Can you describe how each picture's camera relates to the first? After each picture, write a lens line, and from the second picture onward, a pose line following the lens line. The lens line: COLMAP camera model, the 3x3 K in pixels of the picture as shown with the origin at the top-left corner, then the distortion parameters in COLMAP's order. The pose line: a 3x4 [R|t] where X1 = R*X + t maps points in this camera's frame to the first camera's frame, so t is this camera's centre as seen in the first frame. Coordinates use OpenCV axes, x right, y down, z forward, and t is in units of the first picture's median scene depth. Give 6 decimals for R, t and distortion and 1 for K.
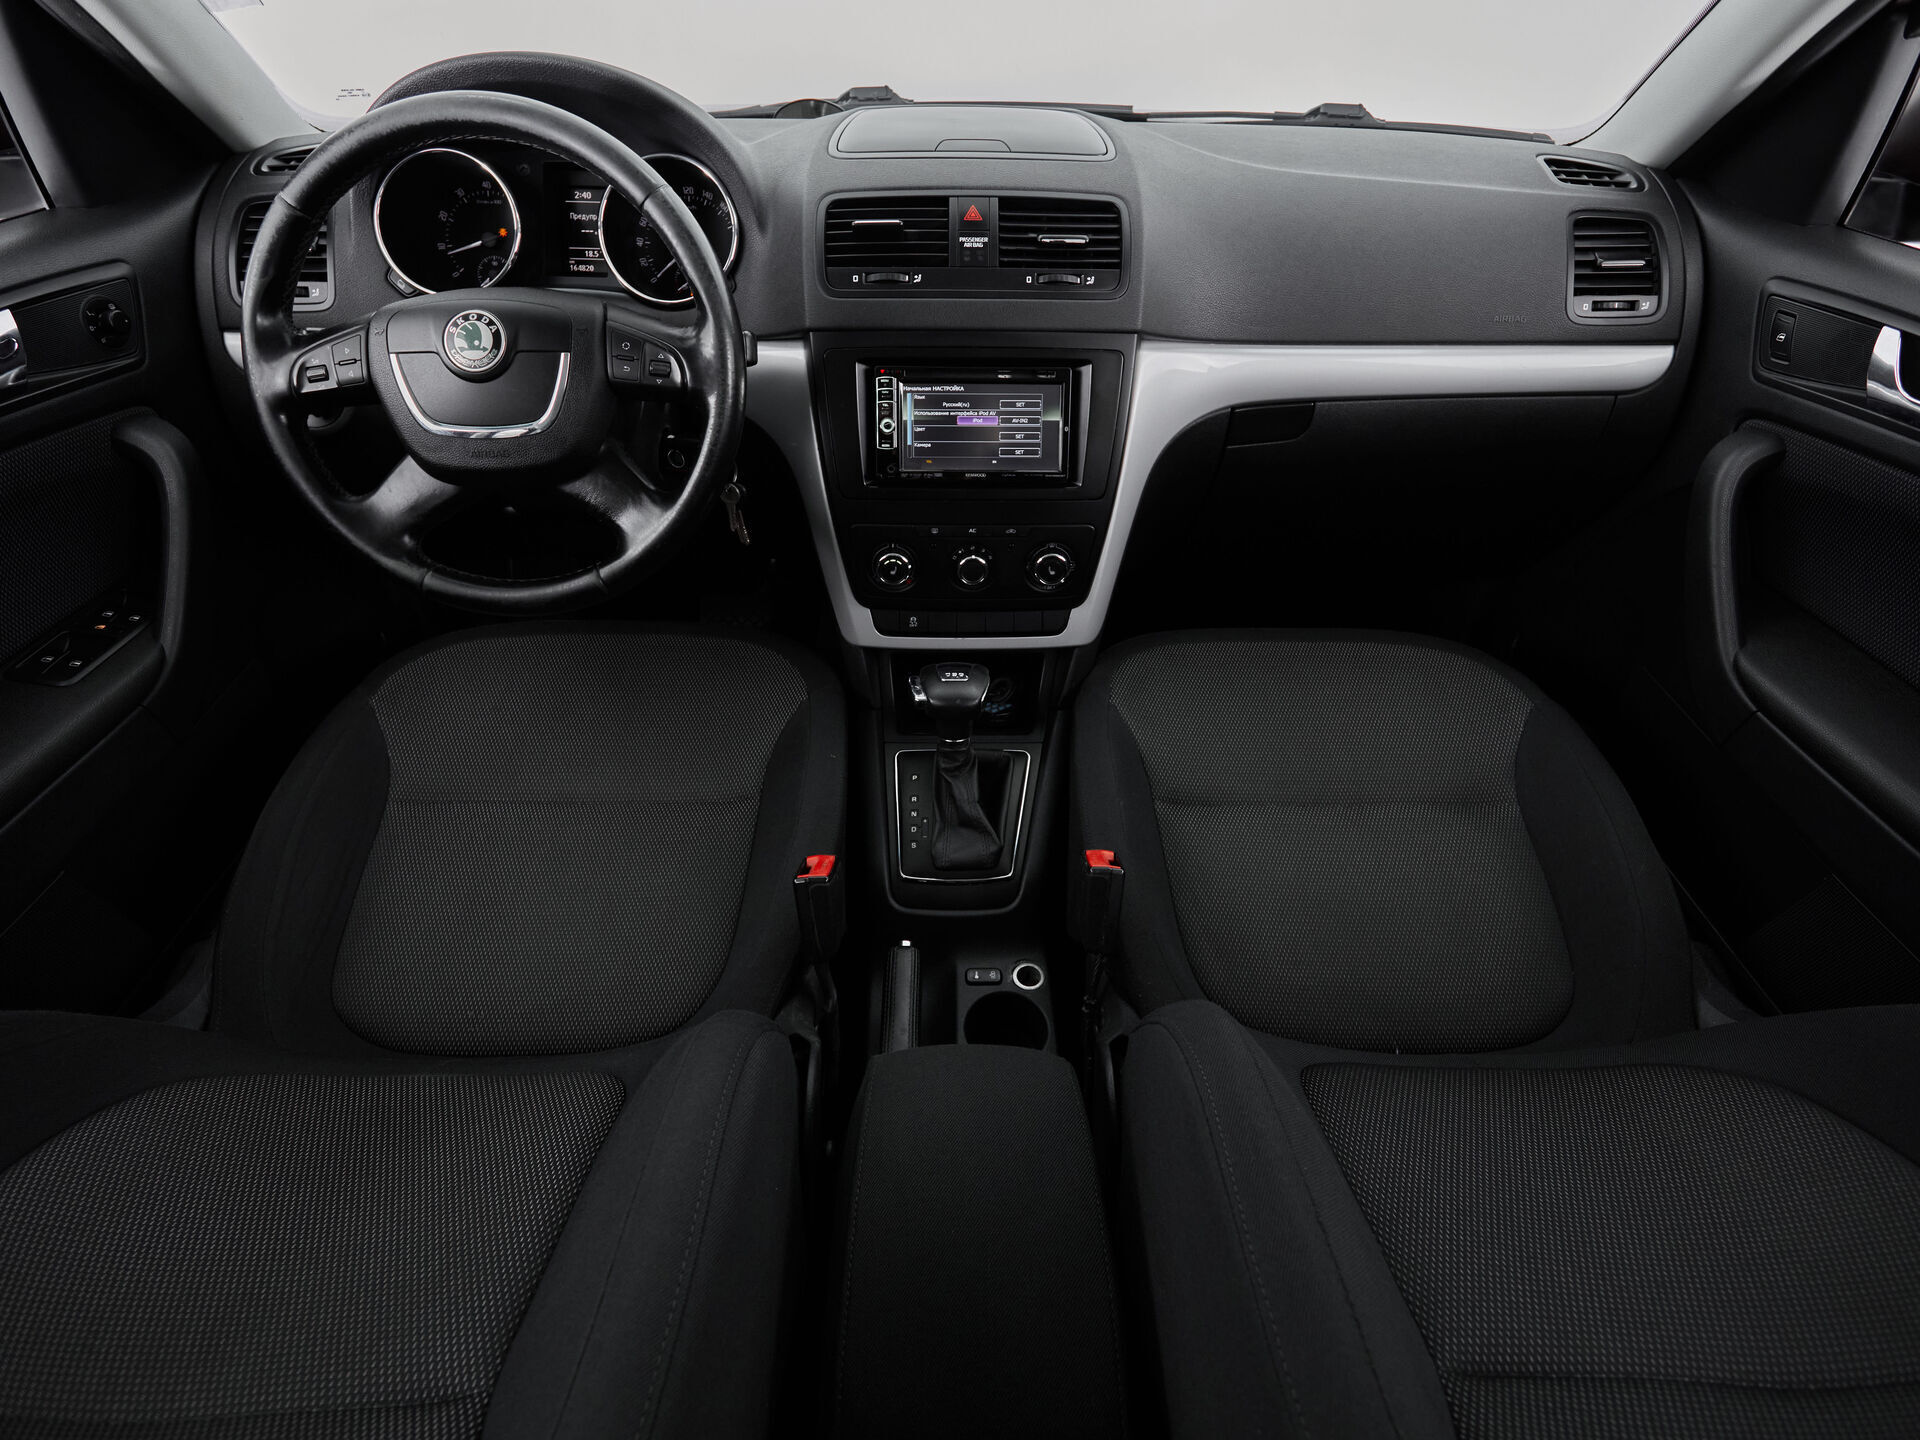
lens RADIAL K [[1016.6, 0, 956.8], [0, 1016.6, 707.7], [0, 0, 1]] dist [0.001521, -0.002994]
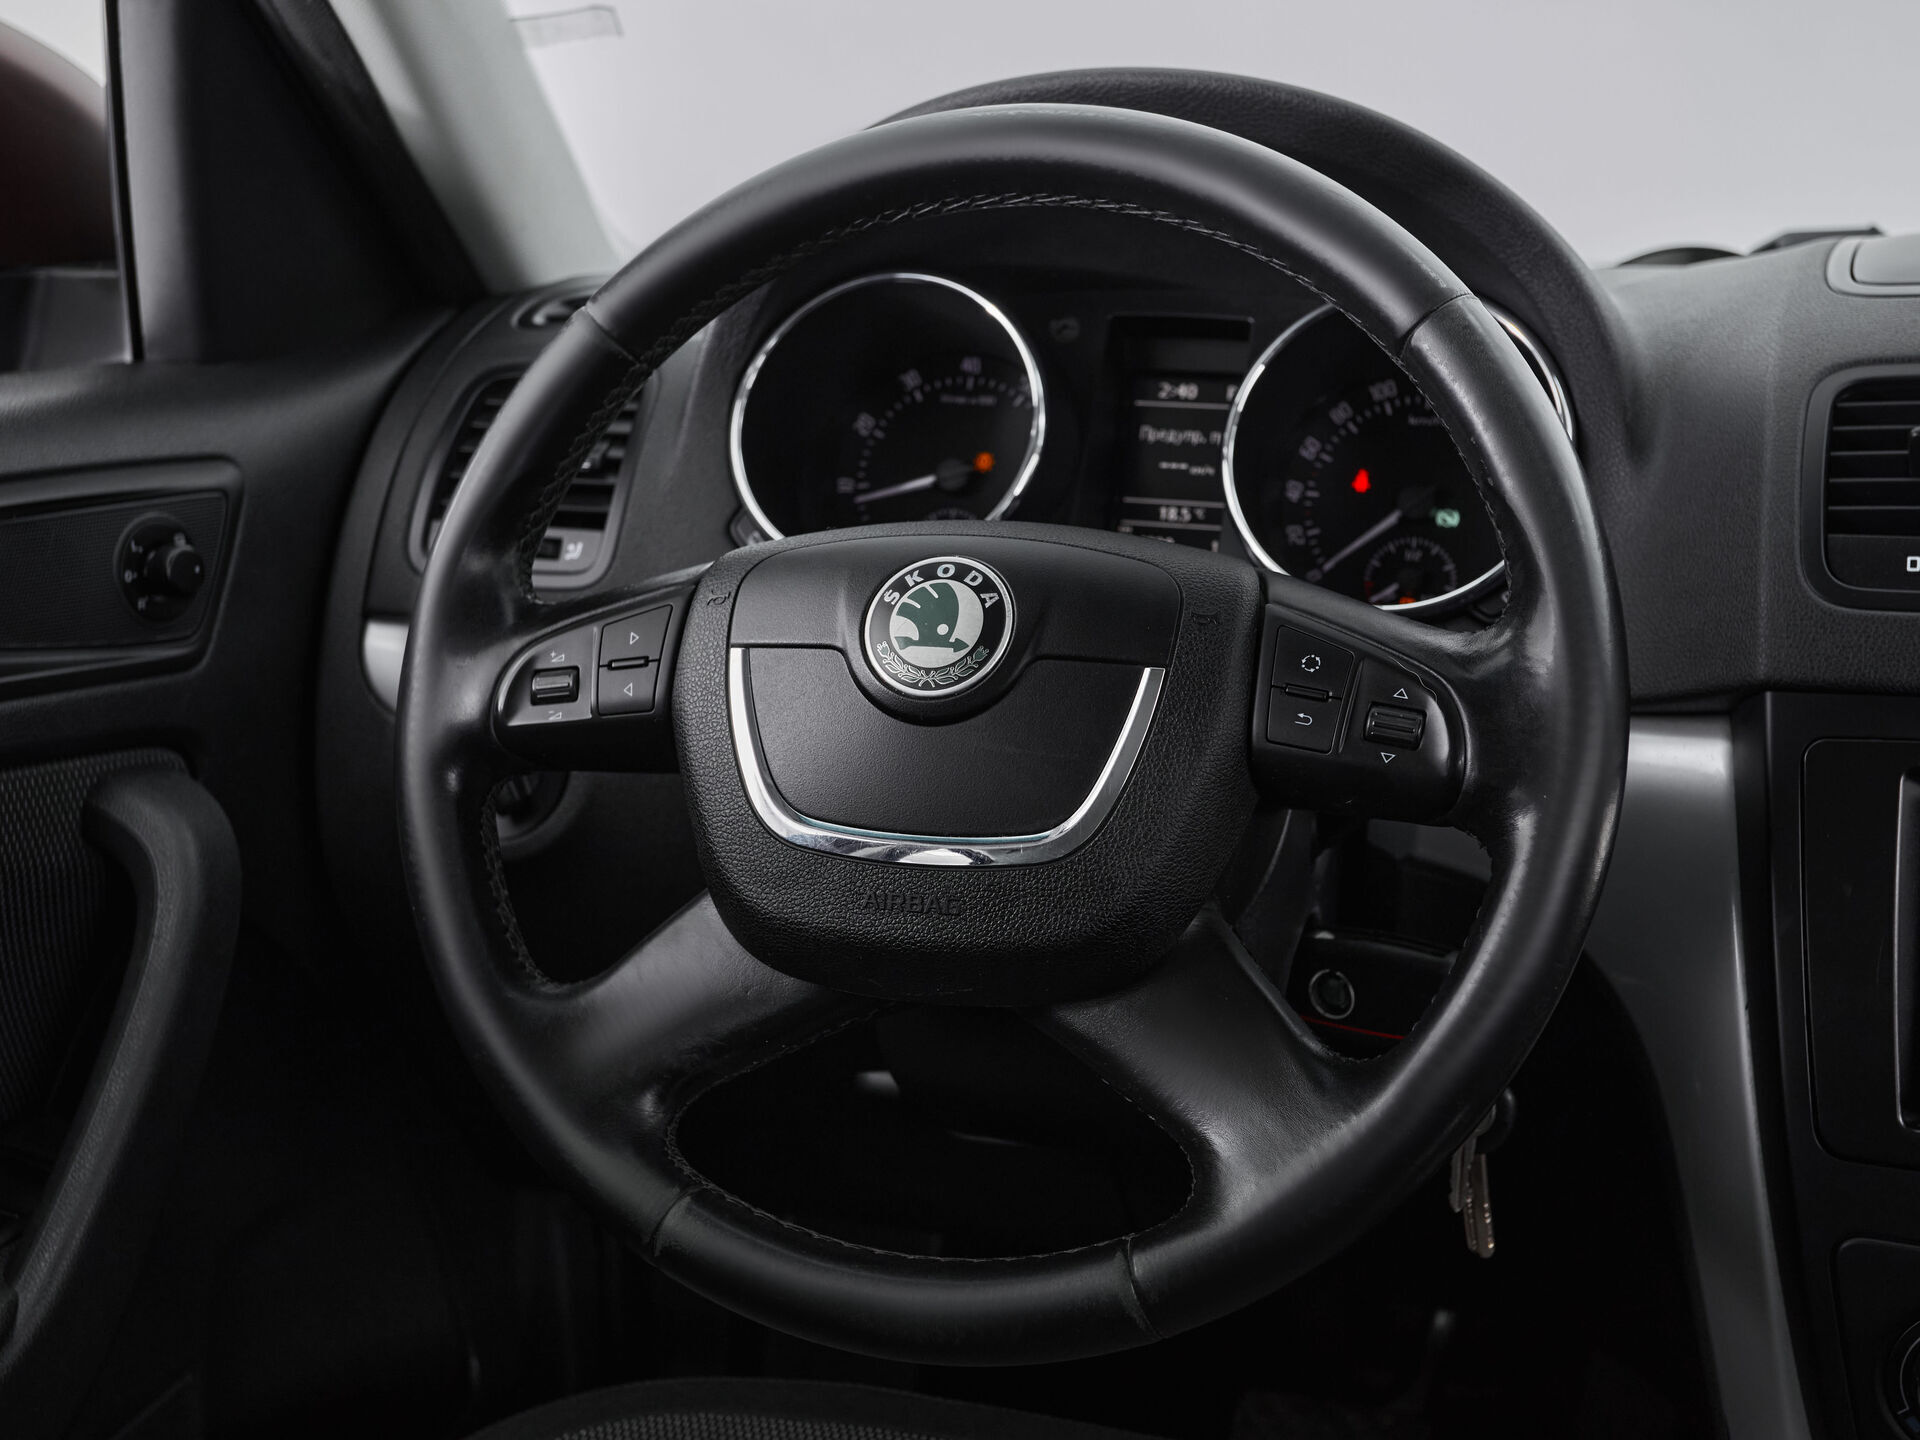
lens RADIAL K [[2296.6, 0, 953.7], [0, 2296.6, 703.1], [0, 0, 1]] dist [0.030998, 0.000000]
pose [[0.946696, 0.061128, -0.316276, -0.155803], [-0.185087, 0.906802, -0.378752, 0.001607], [0.263647, 0.417101, 0.869780, 0.202522]]
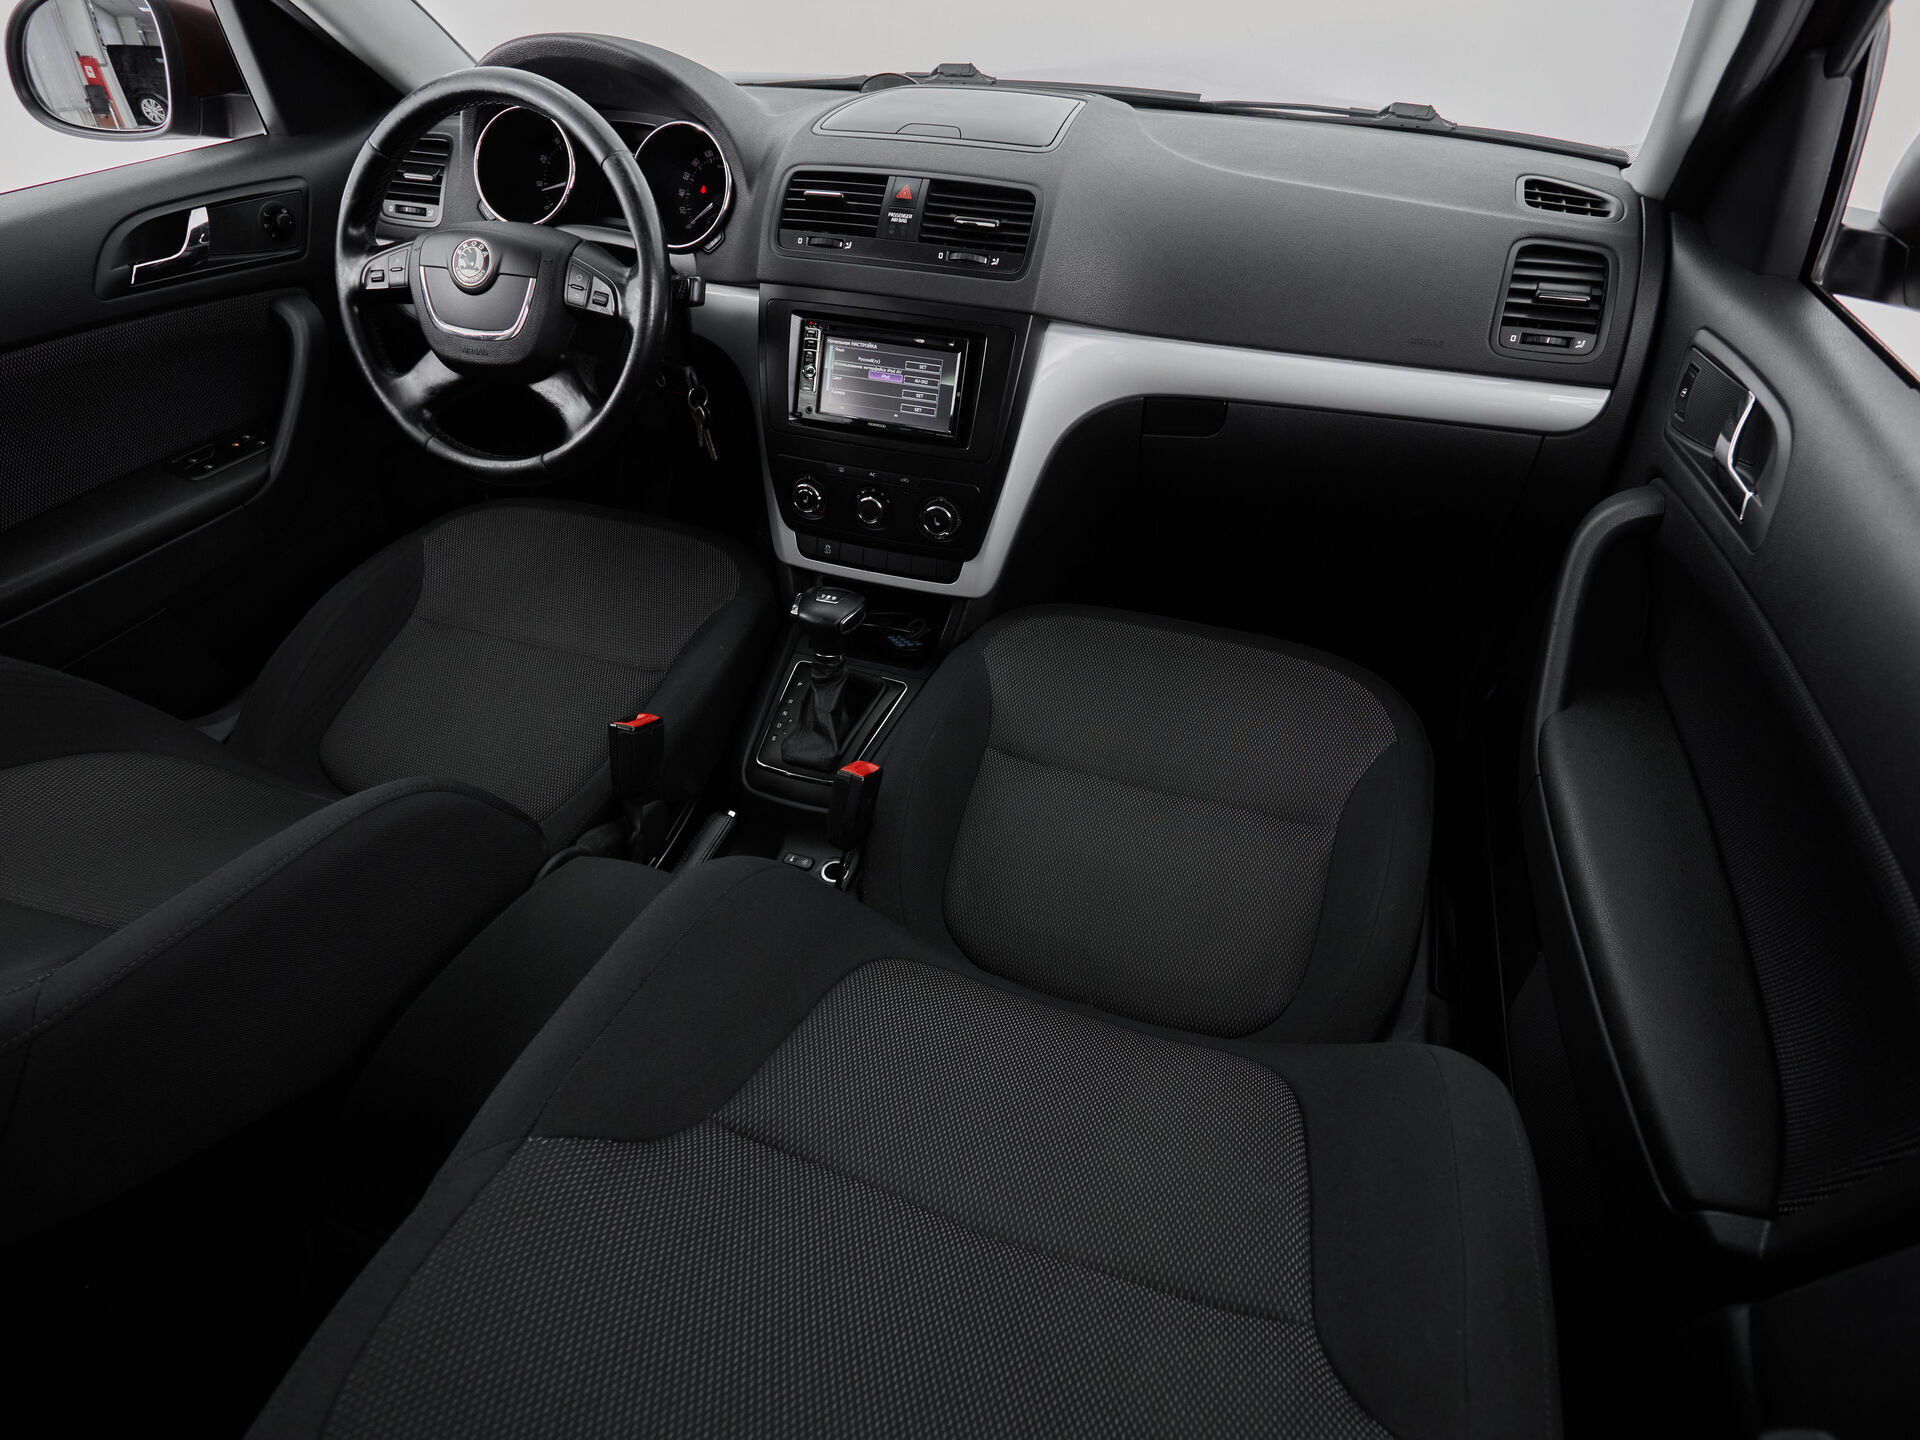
lens RADIAL K [[1016.6, 0, 941.3], [0, 1016.6, 684.0], [0, 0, 1]] dist [0.001521, -0.002994]
pose [[0.943688, 0.203480, -0.260860, 0.439465], [-0.198763, 0.979031, 0.044631, -0.013630], [0.264472, 0.009731, 0.964344, -0.059293]]
